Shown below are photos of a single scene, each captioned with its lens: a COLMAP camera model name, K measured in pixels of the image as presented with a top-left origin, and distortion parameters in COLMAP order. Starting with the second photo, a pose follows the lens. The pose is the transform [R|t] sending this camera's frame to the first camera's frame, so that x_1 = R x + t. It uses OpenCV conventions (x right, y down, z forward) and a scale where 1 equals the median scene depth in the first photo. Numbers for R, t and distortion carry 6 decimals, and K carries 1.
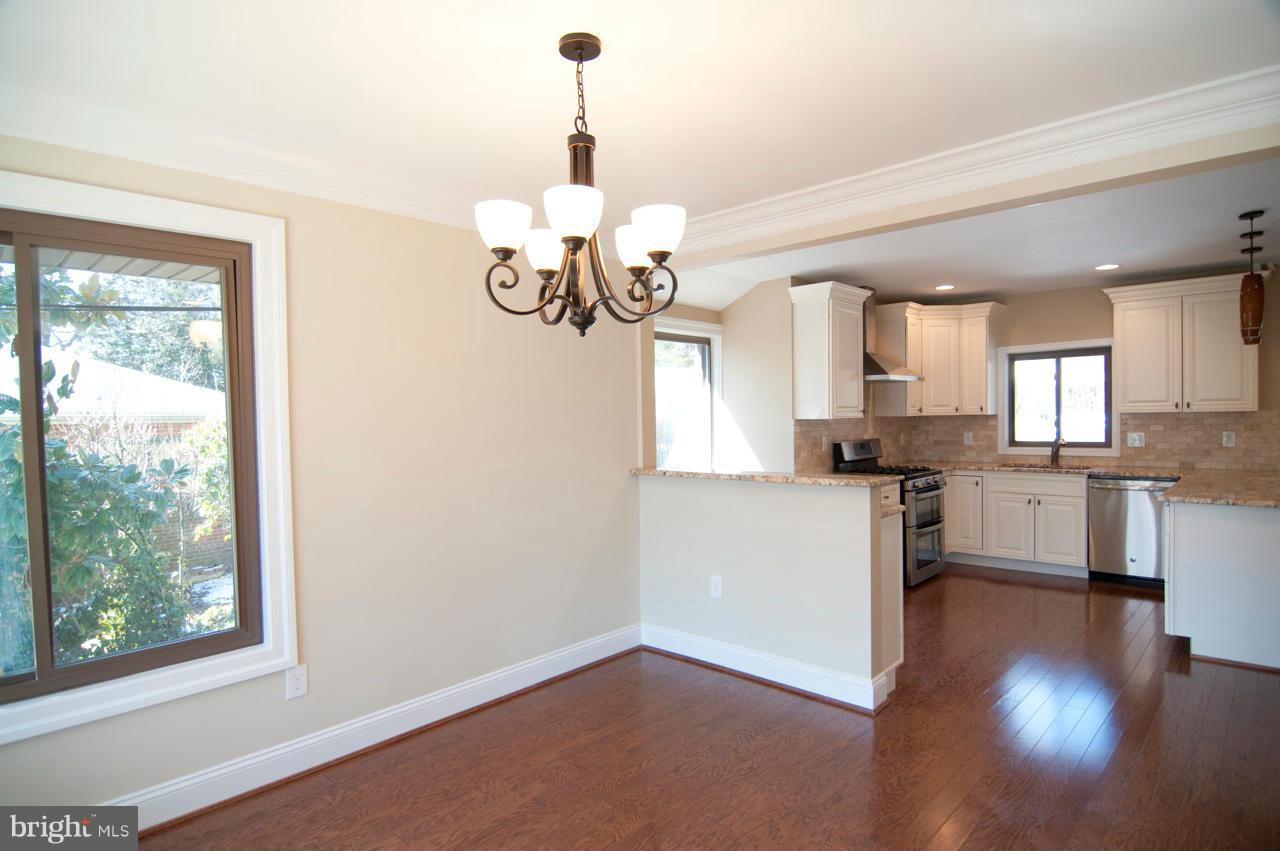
lens RADIAL K [[683.6, 0, 643.4], [0, 683.6, 431.1], [0, 0, 1]] dist [-0.007380, -0.010033]
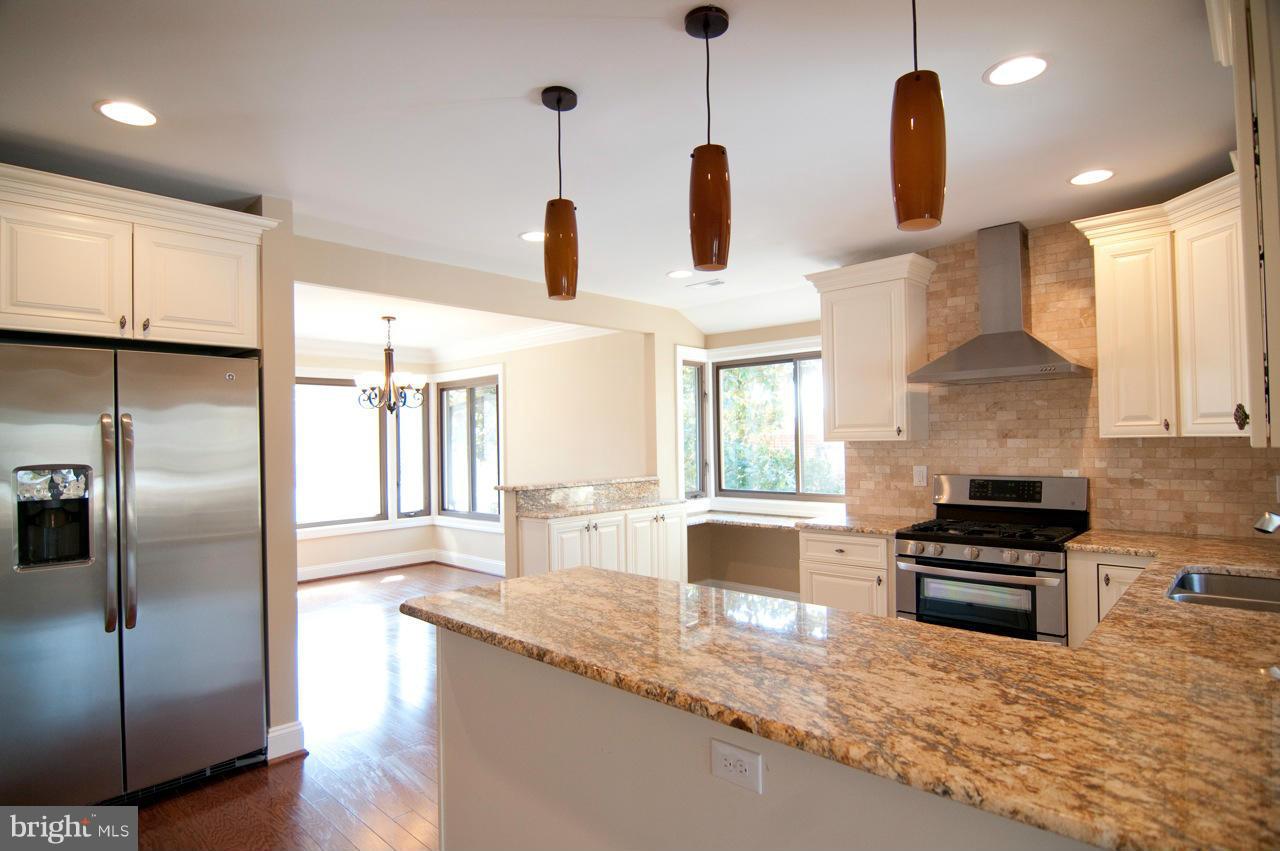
lens RADIAL K [[683.6, 0, 641.6], [0, 683.6, 434.6], [0, 0, 1]] dist [-0.007380, -0.010033]
pose [[0.001755, 0.011247, -0.999935, 0.962625], [-0.006128, 0.999918, 0.011236, -0.029914], [0.999980, 0.006108, 0.001824, 0.699993]]
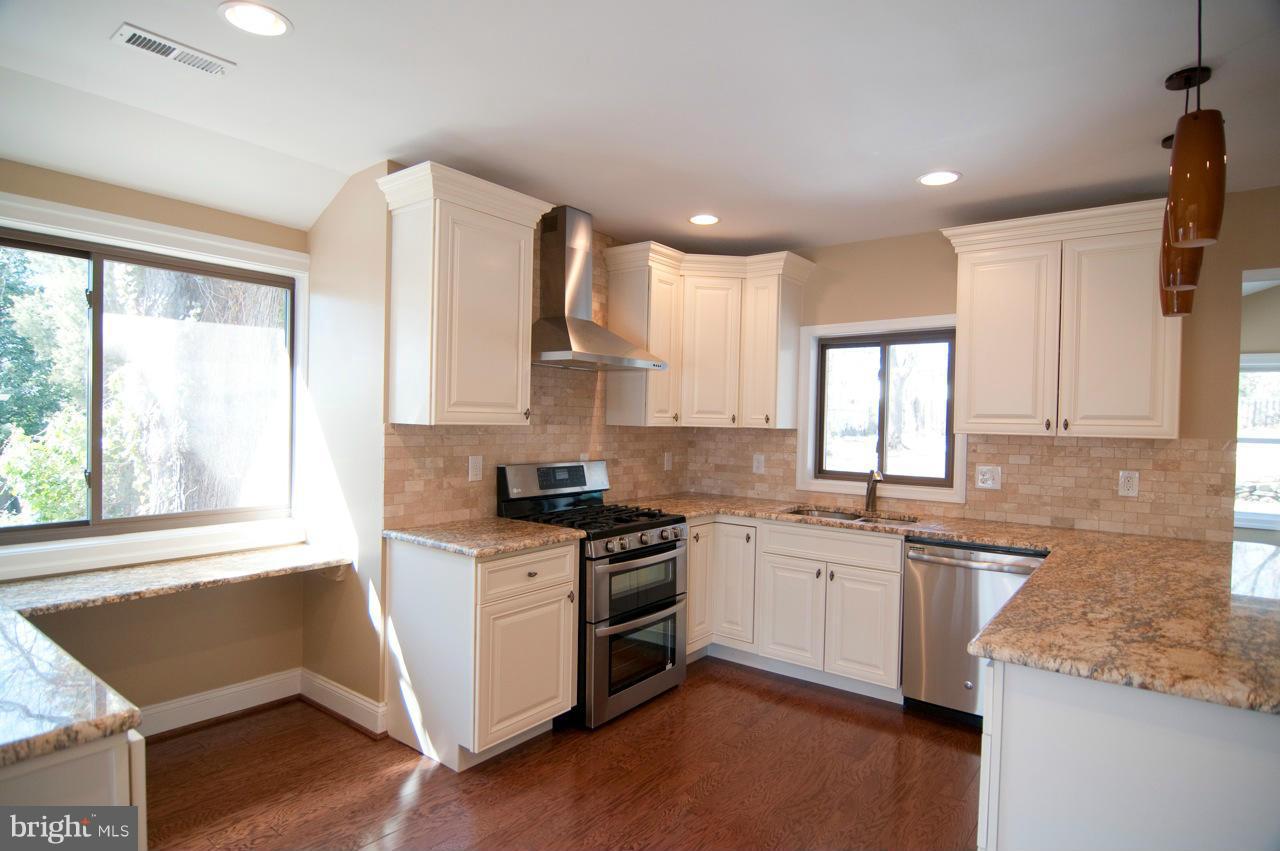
lens RADIAL K [[683.6, 0, 642.8], [0, 683.6, 430.9], [0, 0, 1]] dist [-0.007380, -0.010033]
pose [[0.994342, 0.037866, 0.099243, 0.343584], [-0.037240, 0.999273, -0.008155, -0.013095], [-0.099480, 0.004413, 0.995030, 0.404831]]
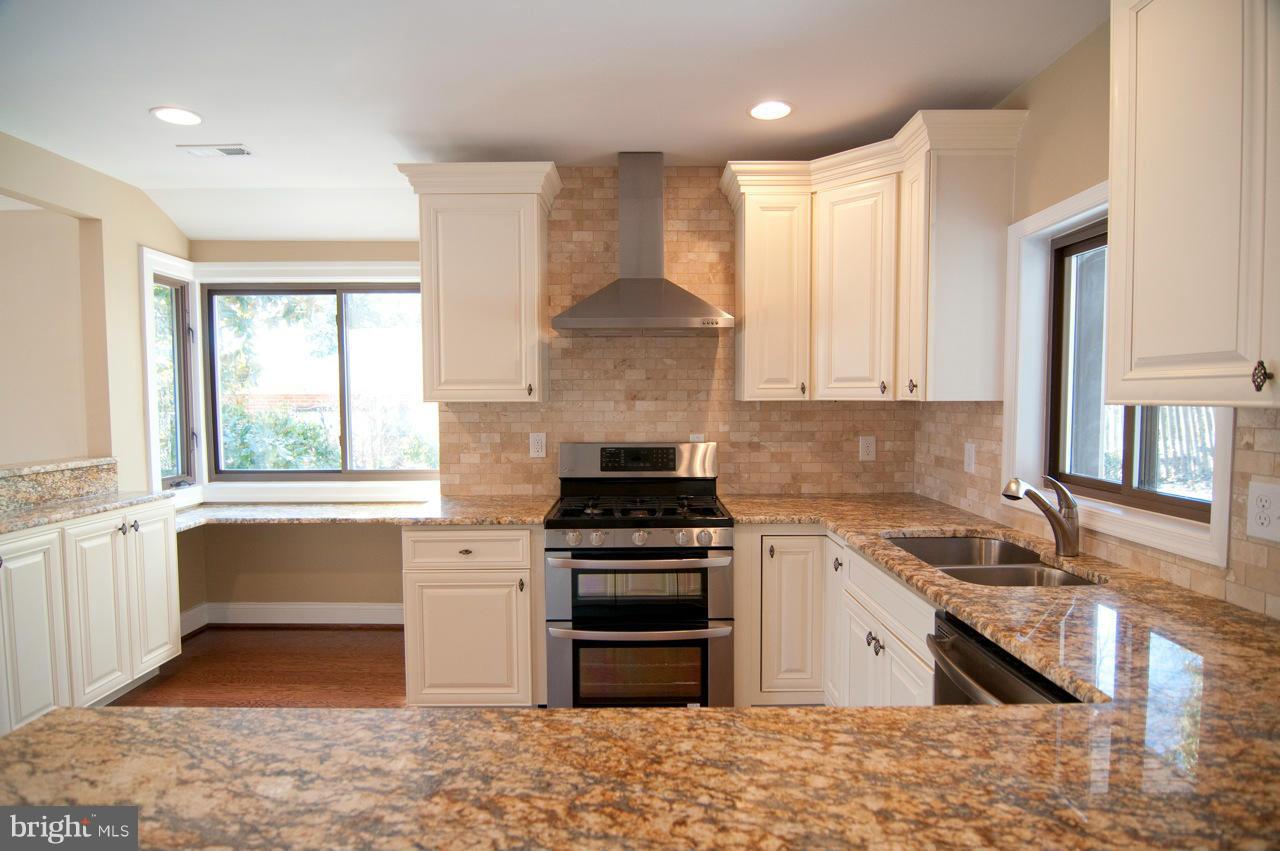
lens RADIAL K [[683.6, 0, 641.6], [0, 683.6, 433.9], [0, 0, 1]] dist [-0.007380, -0.010033]
pose [[0.688670, 0.056516, -0.722869, 0.739722], [-0.026403, 0.998251, 0.052892, -0.023578], [0.724594, -0.017339, 0.688958, 0.653372]]
